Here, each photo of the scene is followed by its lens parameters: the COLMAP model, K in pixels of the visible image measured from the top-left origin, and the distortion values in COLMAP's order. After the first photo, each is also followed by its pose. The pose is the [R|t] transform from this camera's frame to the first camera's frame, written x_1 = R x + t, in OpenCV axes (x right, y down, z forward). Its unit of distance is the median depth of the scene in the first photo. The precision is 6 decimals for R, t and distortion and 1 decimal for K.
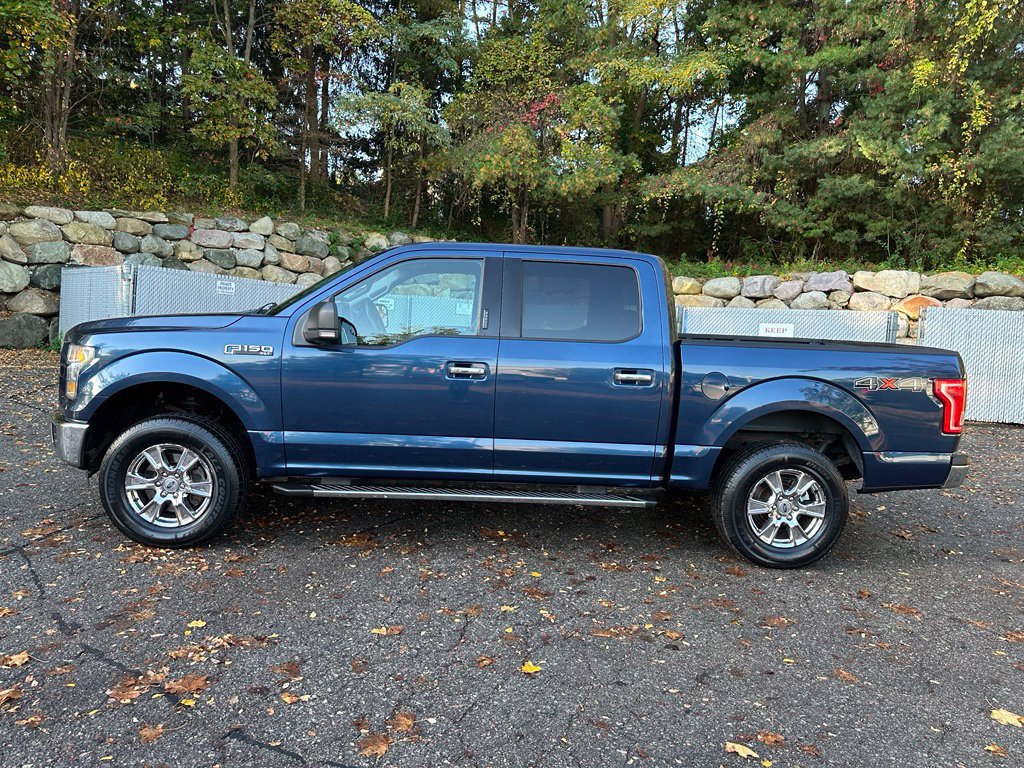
lens RADIAL K [[723.9, 0, 515.3], [0, 723.9, 385.9], [0, 0, 1]] dist [0.024081, -0.027669]
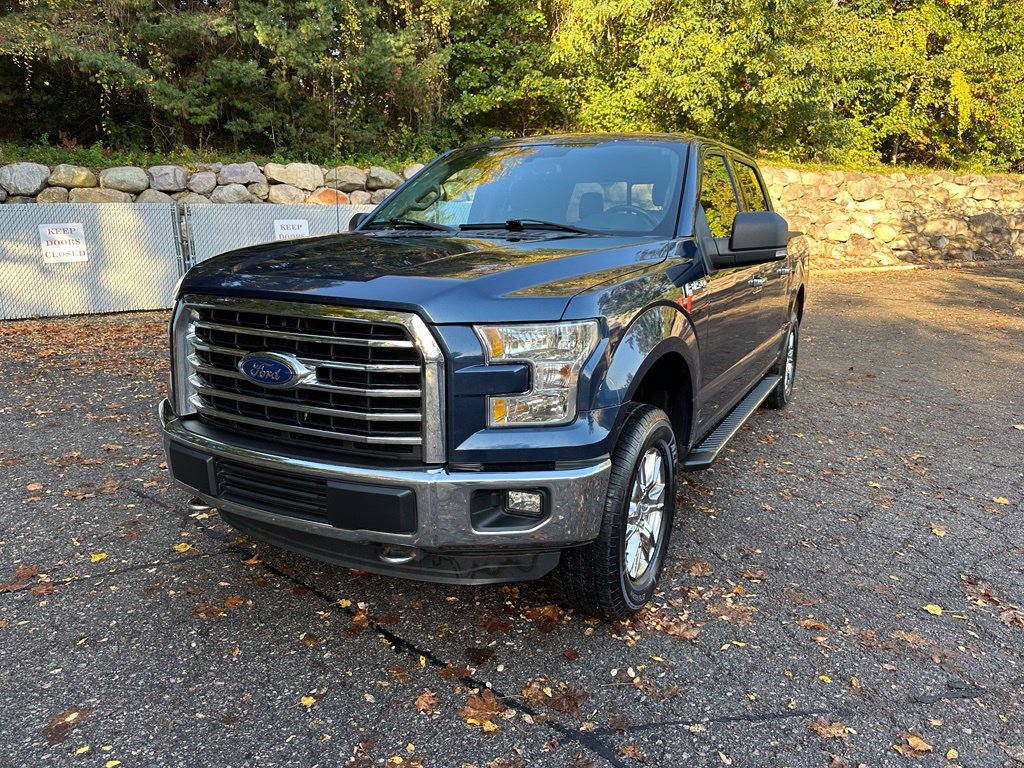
lens RADIAL K [[723.9, 0, 512.2], [0, 723.9, 381.3], [0, 0, 1]] dist [0.024081, -0.027669]
pose [[0.551034, -0.220536, 0.804814, -0.208121], [0.106923, 0.975156, 0.194006, -0.022426], [-0.827605, -0.020851, 0.560924, 0.149410]]
